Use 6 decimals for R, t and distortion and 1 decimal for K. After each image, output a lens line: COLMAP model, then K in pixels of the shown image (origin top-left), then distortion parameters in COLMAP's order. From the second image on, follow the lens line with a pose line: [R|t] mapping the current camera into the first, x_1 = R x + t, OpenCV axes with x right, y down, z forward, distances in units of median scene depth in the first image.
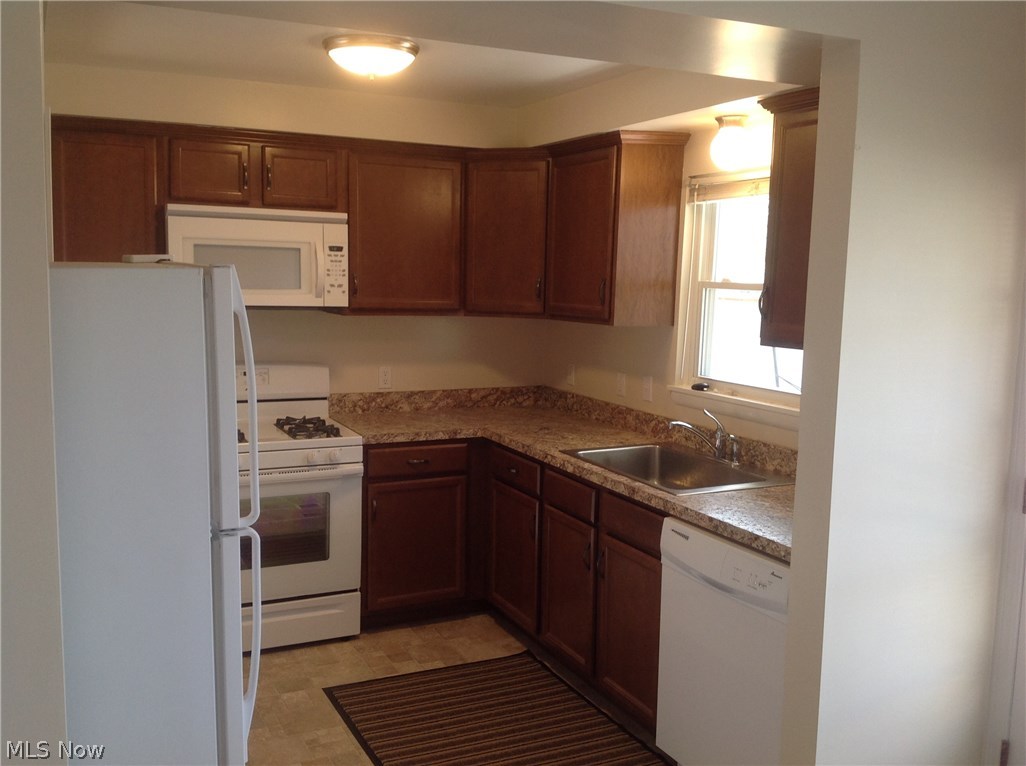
lens RADIAL K [[1001.3, 0, 515.6], [0, 1001.3, 378.7], [0, 0, 1]] dist [0.046054, 0.000000]
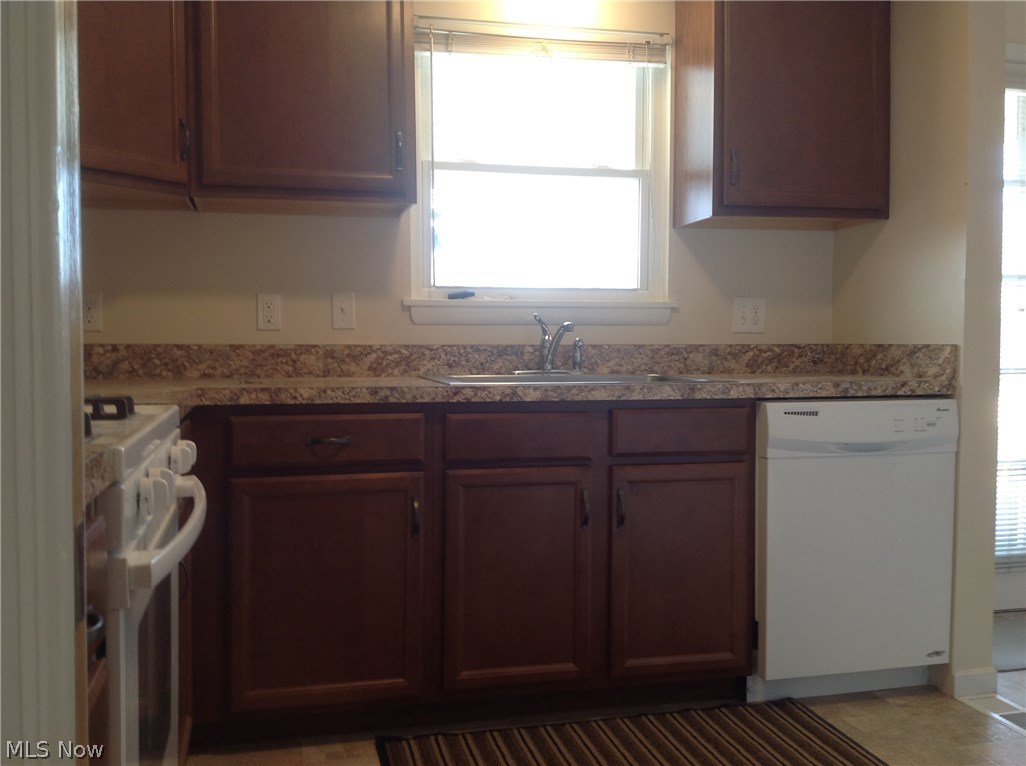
lens RADIAL K [[1001.3, 0, 516.9], [0, 1001.3, 383.1], [0, 0, 1]] dist [0.046054, 0.000000]
pose [[0.189785, -0.062615, 0.979827, -0.608117], [0.117227, 0.992271, 0.040705, 0.052337], [-0.974802, 0.107138, 0.195658, 0.872405]]
